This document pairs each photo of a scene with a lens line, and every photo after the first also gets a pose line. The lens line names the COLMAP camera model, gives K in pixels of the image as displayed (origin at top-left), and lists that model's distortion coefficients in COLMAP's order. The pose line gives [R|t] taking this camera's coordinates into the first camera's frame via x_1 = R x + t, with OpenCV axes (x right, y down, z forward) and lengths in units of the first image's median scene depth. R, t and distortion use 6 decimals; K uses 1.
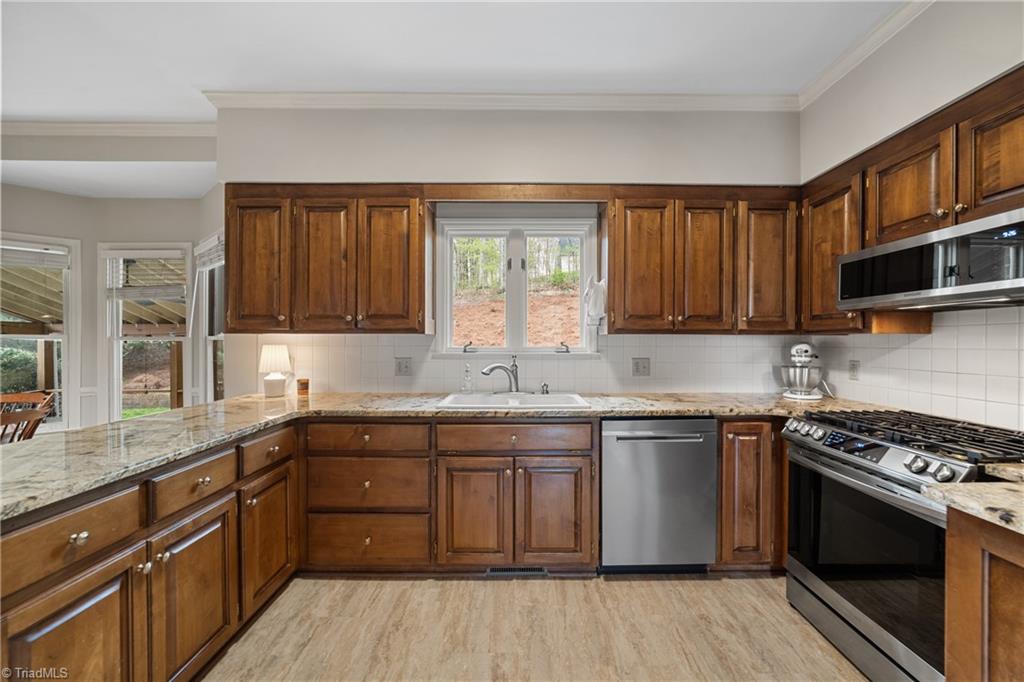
lens RADIAL K [[393.5, 0, 520.0], [0, 393.5, 341.4], [0, 0, 1]] dist [-0.015038, 0.004670]
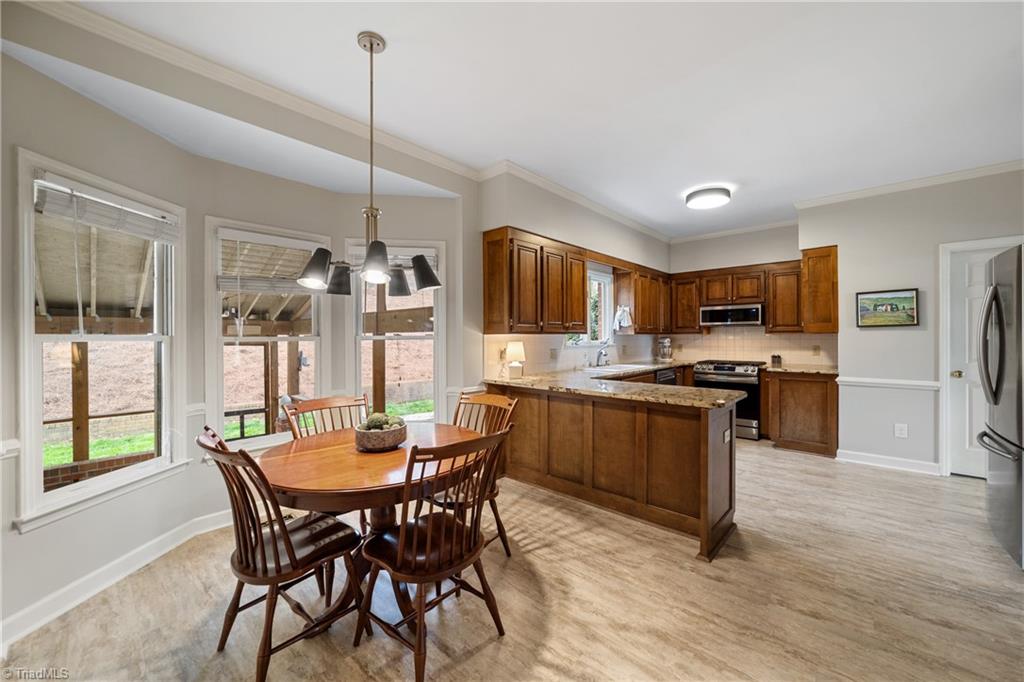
lens RADIAL K [[393.5, 0, 520.0], [0, 393.5, 341.4], [0, 0, 1]] dist [-0.015038, 0.004670]
pose [[0.674818, -0.016614, 0.737797, -2.043440], [0.005615, 0.999833, 0.017379, -0.025341], [-0.737963, -0.007585, 0.674799, 0.030506]]
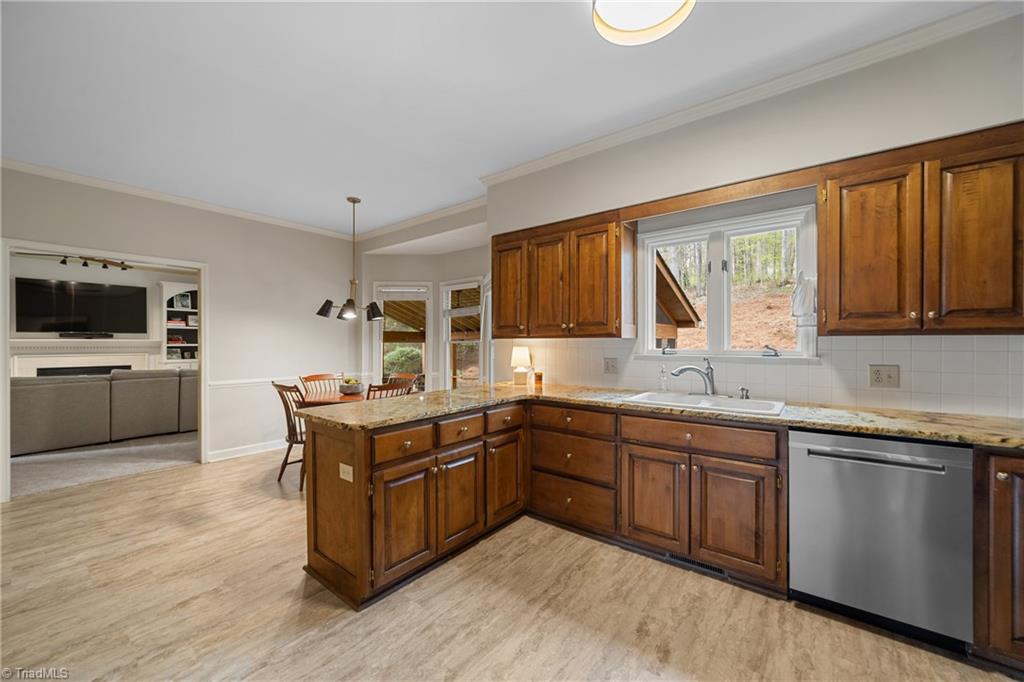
lens RADIAL K [[393.5, 0, 520.0], [0, 393.5, 341.4], [0, 0, 1]] dist [-0.015038, 0.004670]
pose [[0.788240, -0.004014, -0.615355, 0.272826], [0.001349, 0.999988, -0.004795, -0.004061], [0.615367, 0.002949, 0.788235, -0.112633]]
